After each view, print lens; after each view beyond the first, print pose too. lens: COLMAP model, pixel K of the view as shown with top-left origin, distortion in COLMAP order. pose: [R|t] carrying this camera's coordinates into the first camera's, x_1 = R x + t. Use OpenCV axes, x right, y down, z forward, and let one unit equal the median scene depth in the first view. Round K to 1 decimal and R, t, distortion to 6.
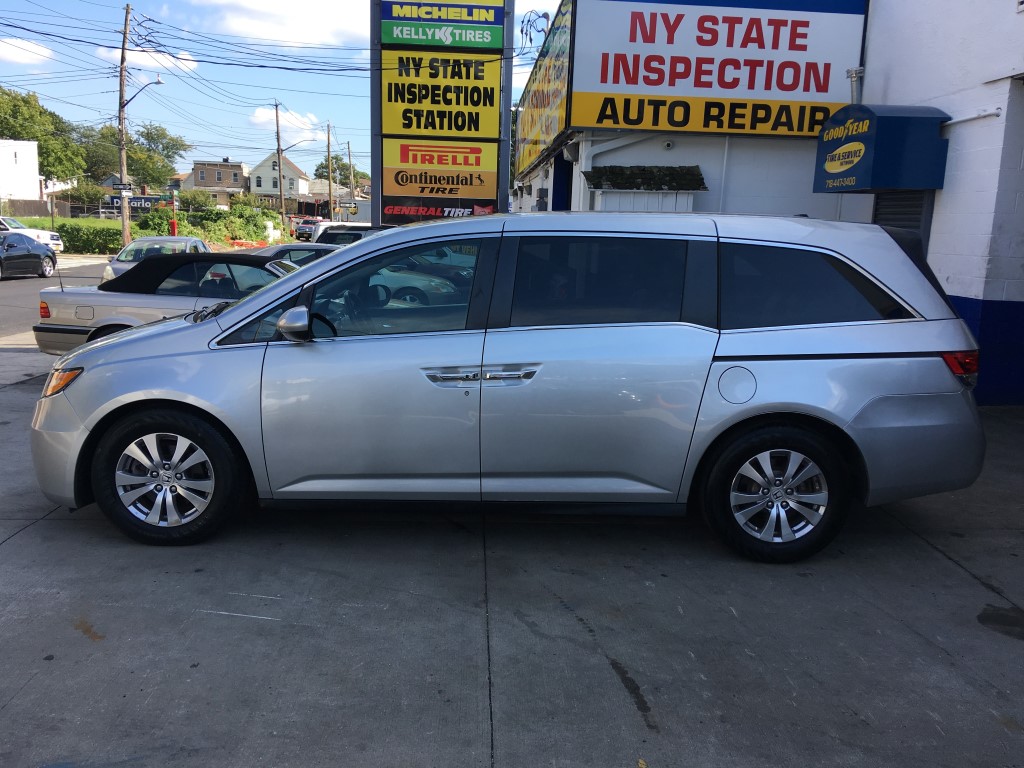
lens RADIAL K [[866.0, 0, 509.2], [0, 866.0, 378.3], [0, 0, 1]] dist [0.135746, -0.204246]
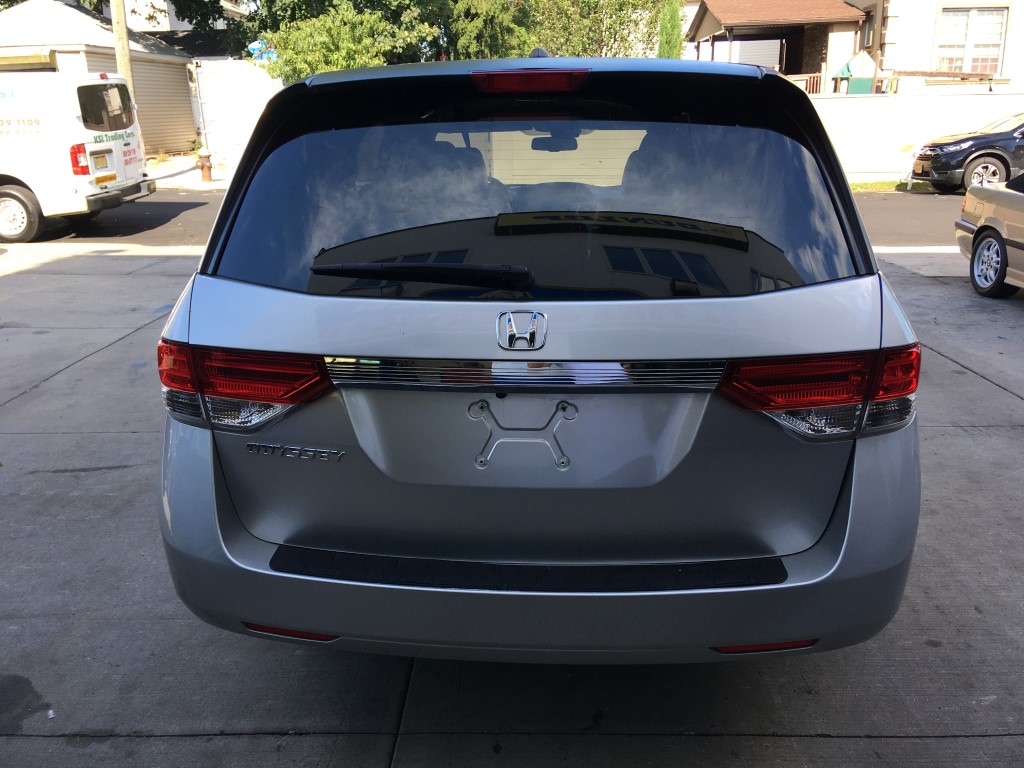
lens RADIAL K [[876.3, 0, 508.4], [0, 876.3, 382.6], [0, 0, 1]] dist [0.080615, -0.123208]
pose [[-0.076303, 0.257790, -0.963183, 1.100057], [-0.150798, 0.951904, 0.266718, -0.182082], [0.985615, 0.165598, -0.033759, 1.355387]]
